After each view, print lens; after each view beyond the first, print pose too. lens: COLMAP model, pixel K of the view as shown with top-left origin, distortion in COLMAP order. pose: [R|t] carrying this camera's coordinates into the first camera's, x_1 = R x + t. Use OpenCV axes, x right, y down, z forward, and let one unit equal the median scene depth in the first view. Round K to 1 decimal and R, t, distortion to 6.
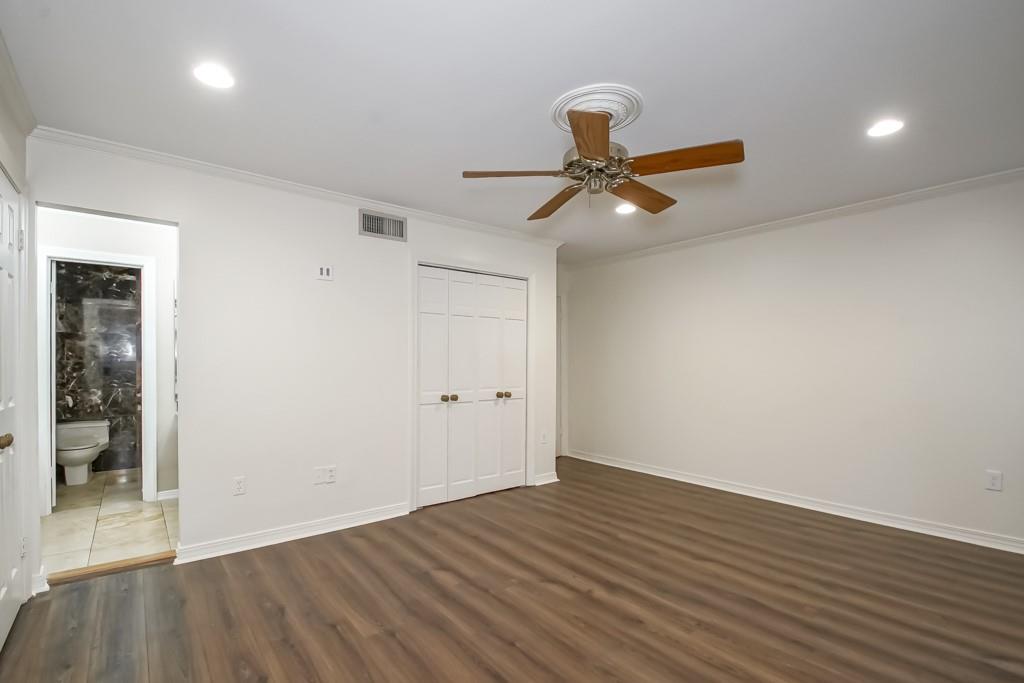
lens RADIAL K [[468.1, 0, 491.3], [0, 468.1, 368.2], [0, 0, 1]] dist [0.023171, -0.021190]
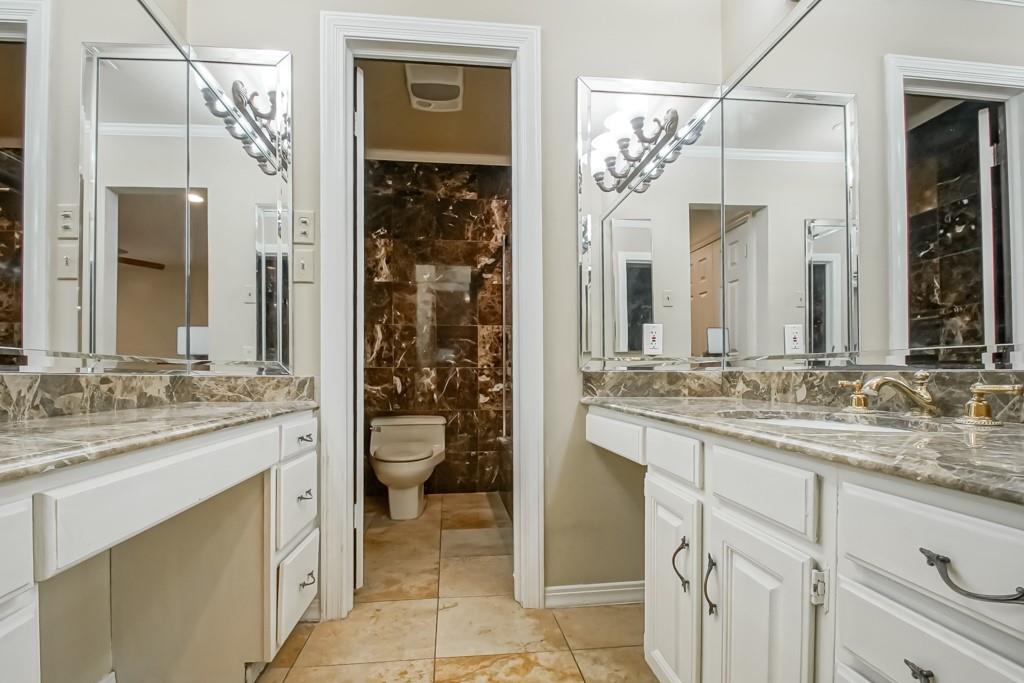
lens RADIAL K [[468.1, 0, 491.3], [0, 468.1, 368.2], [0, 0, 1]] dist [0.023171, -0.021190]
pose [[0.846309, -0.020481, -0.532298, -0.430827], [0.004884, 0.999517, -0.030693, 0.067937], [0.532670, 0.023376, 0.846000, 0.508563]]
